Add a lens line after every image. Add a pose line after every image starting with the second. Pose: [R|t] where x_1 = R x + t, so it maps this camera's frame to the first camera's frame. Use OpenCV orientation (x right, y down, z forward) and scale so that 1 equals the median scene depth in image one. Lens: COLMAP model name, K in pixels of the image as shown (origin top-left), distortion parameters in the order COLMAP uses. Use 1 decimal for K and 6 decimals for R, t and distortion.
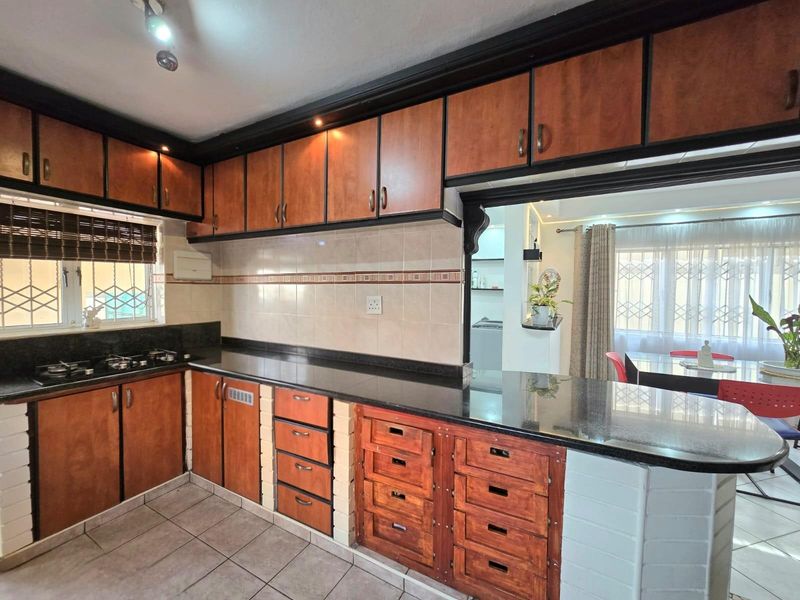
lens RADIAL K [[329.4, 0, 396.9], [0, 329.4, 298.5], [0, 0, 1]] dist [0.000498, -0.000549]
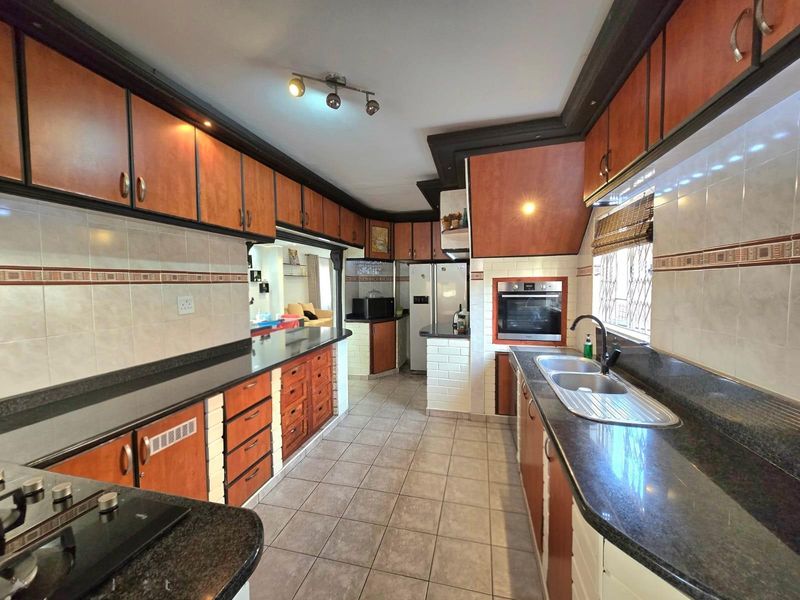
lens RADIAL K [[329.4, 0, 394.7], [0, 329.4, 300.4], [0, 0, 1]] dist [0.000498, -0.000549]
pose [[-0.252191, -0.055073, 0.966109, -1.248807], [0.044079, 0.996689, 0.068323, -0.035941], [-0.966673, 0.059816, -0.248928, 0.655878]]
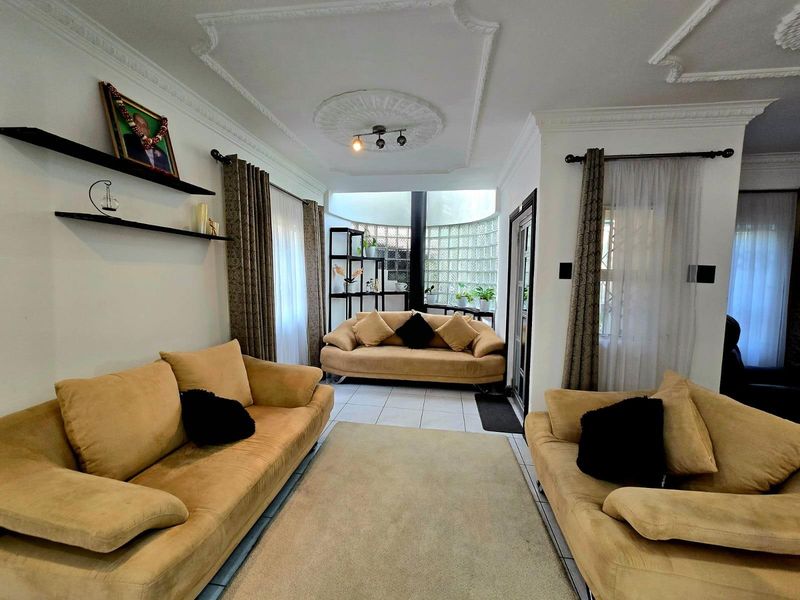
lens RADIAL K [[329.4, 0, 400.5], [0, 329.4, 305.2], [0, 0, 1]] dist [0.000498, -0.000549]
pose [[-0.358402, -0.094277, 0.928795, 1.903761], [0.014138, 0.994226, 0.106374, 0.009065], [-0.933460, 0.051256, -0.354999, 0.510917]]
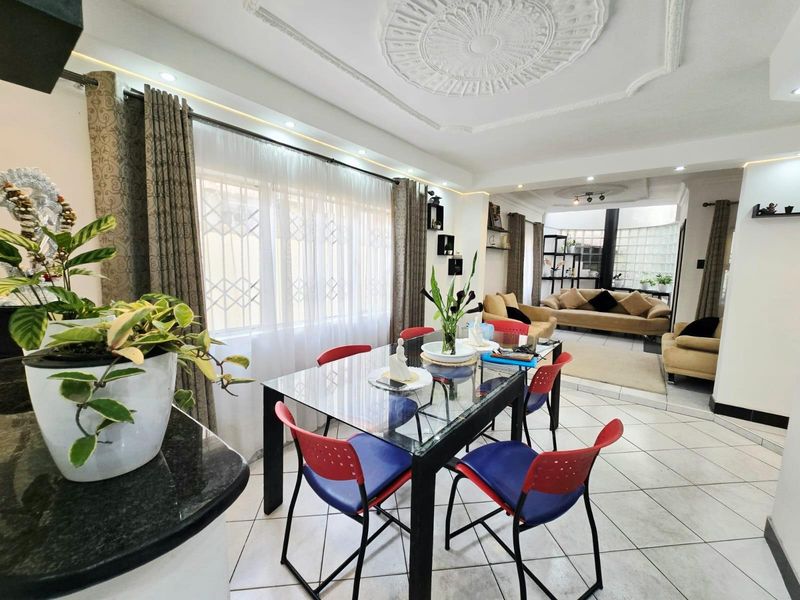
lens RADIAL K [[329.4, 0, 400.0], [0, 329.4, 301.7], [0, 0, 1]] dist [0.000498, -0.000549]
pose [[0.144602, -0.120567, 0.982117, 0.404142], [0.015156, 0.992702, 0.119635, -0.021437], [-0.989374, -0.002415, 0.145374, 1.159475]]
